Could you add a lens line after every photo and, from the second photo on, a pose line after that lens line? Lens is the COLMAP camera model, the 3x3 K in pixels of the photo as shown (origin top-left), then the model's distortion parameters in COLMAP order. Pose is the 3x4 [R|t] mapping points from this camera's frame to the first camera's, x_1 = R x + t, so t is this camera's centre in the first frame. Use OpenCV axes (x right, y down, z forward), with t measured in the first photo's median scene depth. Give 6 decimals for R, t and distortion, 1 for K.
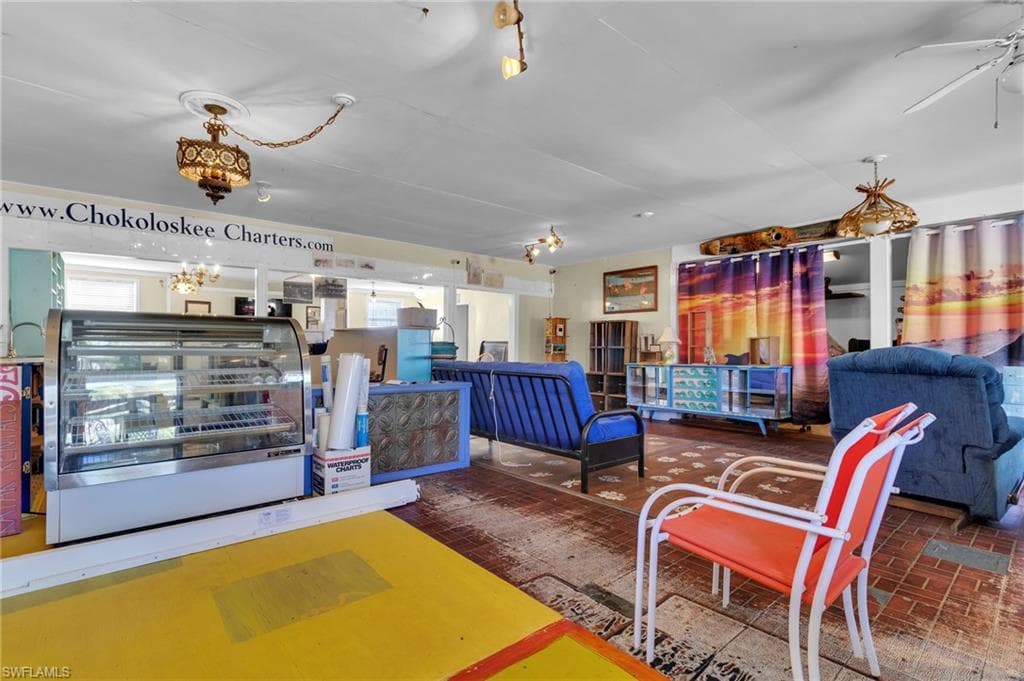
lens RADIAL K [[476.2, 0, 509.4], [0, 476.2, 346.5], [0, 0, 1]] dist [-0.001372, -0.000110]
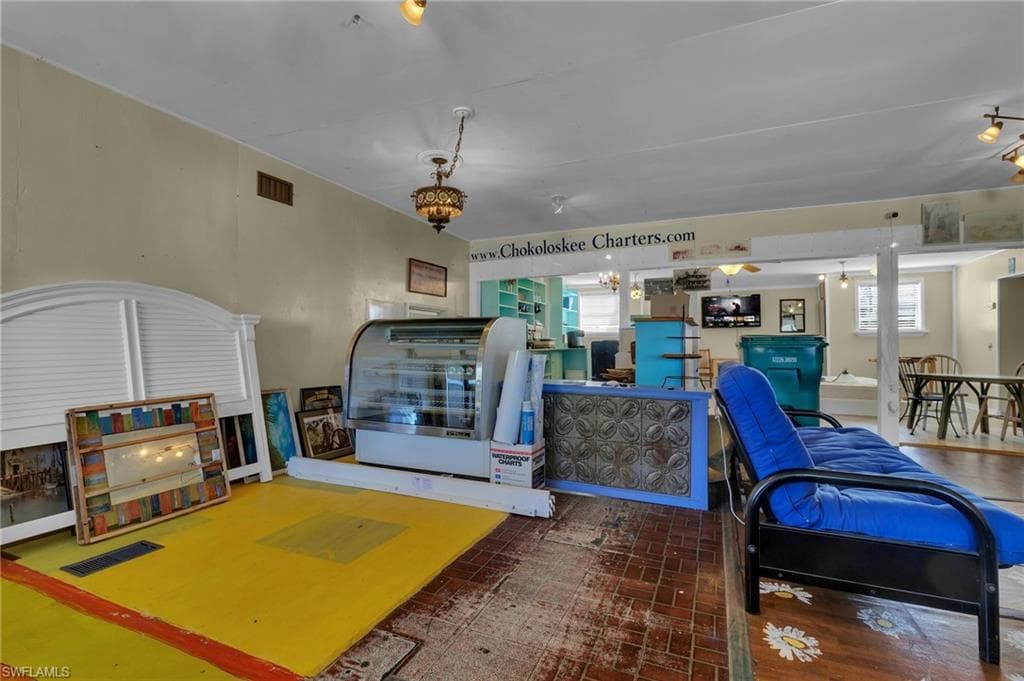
lens RADIAL K [[479.0, 0, 507.8], [0, 479.0, 332.1], [0, 0, 1]] dist [0.000361, 0.000166]
pose [[0.429599, -0.024682, -0.902683, 0.475248], [-0.001511, 0.999605, -0.028051, 0.006267], [0.903019, 0.013414, 0.429392, 0.452616]]
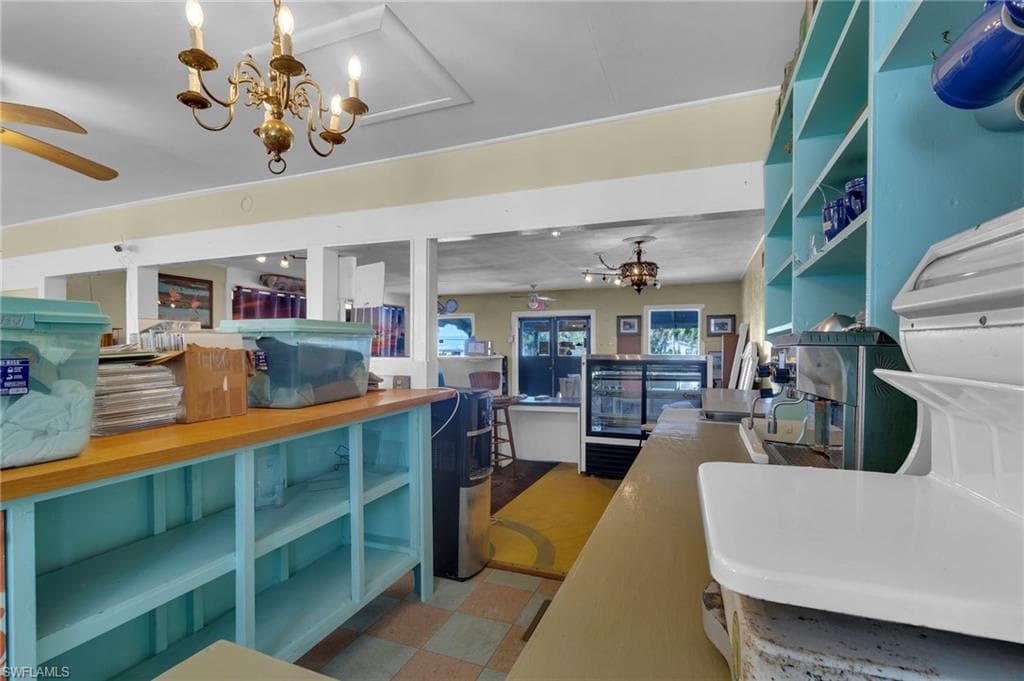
lens RADIAL K [[476.2, 0, 509.4], [0, 476.2, 346.5], [0, 0, 1]] dist [-0.001372, -0.000110]
pose [[-0.451990, -0.000794, 0.892023, -1.485810], [-0.003861, 0.999992, -0.001067, -0.076433], [-0.892015, -0.003926, -0.451989, 1.666717]]
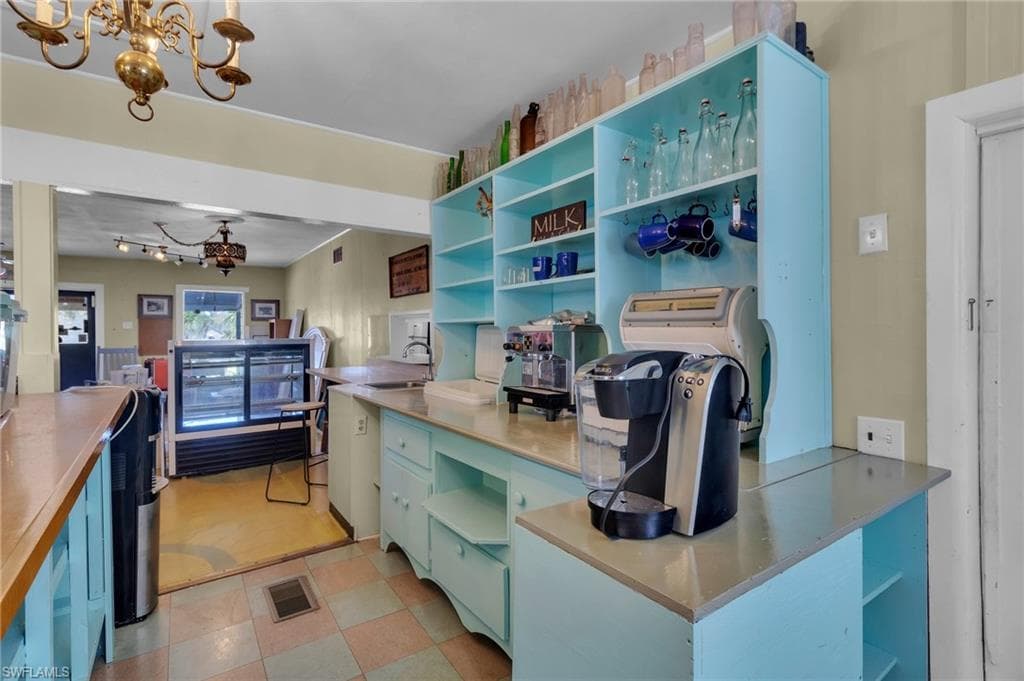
lens RADIAL K [[475.0, 0, 508.0], [0, 475.0, 334.9], [0, 0, 1]] dist [0.000330, 0.000340]
pose [[-0.995637, 0.001925, 0.093288, -1.320872], [0.002881, 0.999945, 0.010119, -0.080287], [-0.093263, 0.010344, -0.995588, 1.943116]]
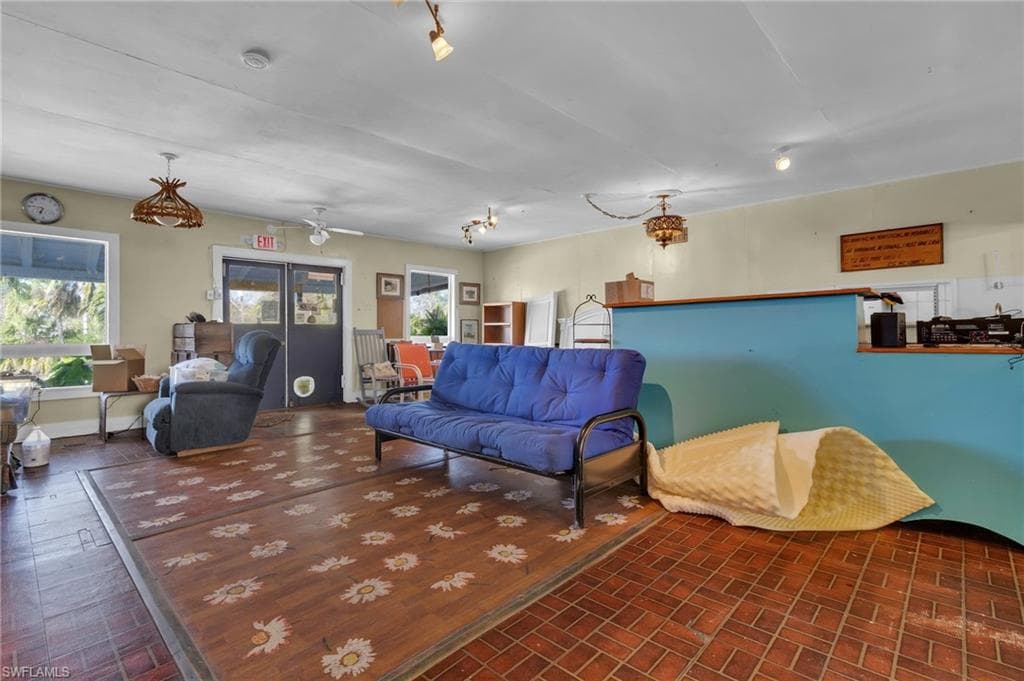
lens RADIAL K [[479.0, 0, 507.8], [0, 479.0, 332.1], [0, 0, 1]] dist [0.000361, 0.000166]
pose [[-0.994732, 0.004530, -0.102411, 0.107907], [0.004736, 0.999987, -0.001768, 0.004052], [0.102402, -0.002244, -0.994741, 2.023120]]
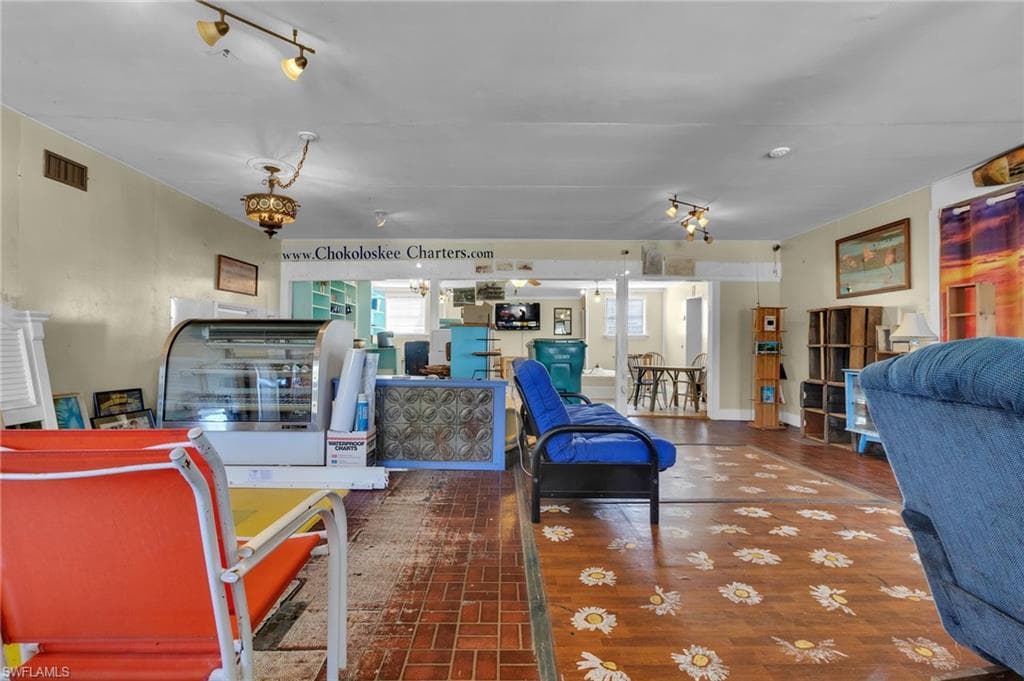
lens RADIAL K [[475.0, 0, 508.0], [0, 475.0, 334.9], [0, 0, 1]] dist [0.000330, 0.000340]
pose [[0.760990, -0.013194, -0.648629, 0.578099], [-0.002200, 0.999735, -0.022916, 0.006016], [0.648760, 0.018866, 0.760760, 0.304620]]
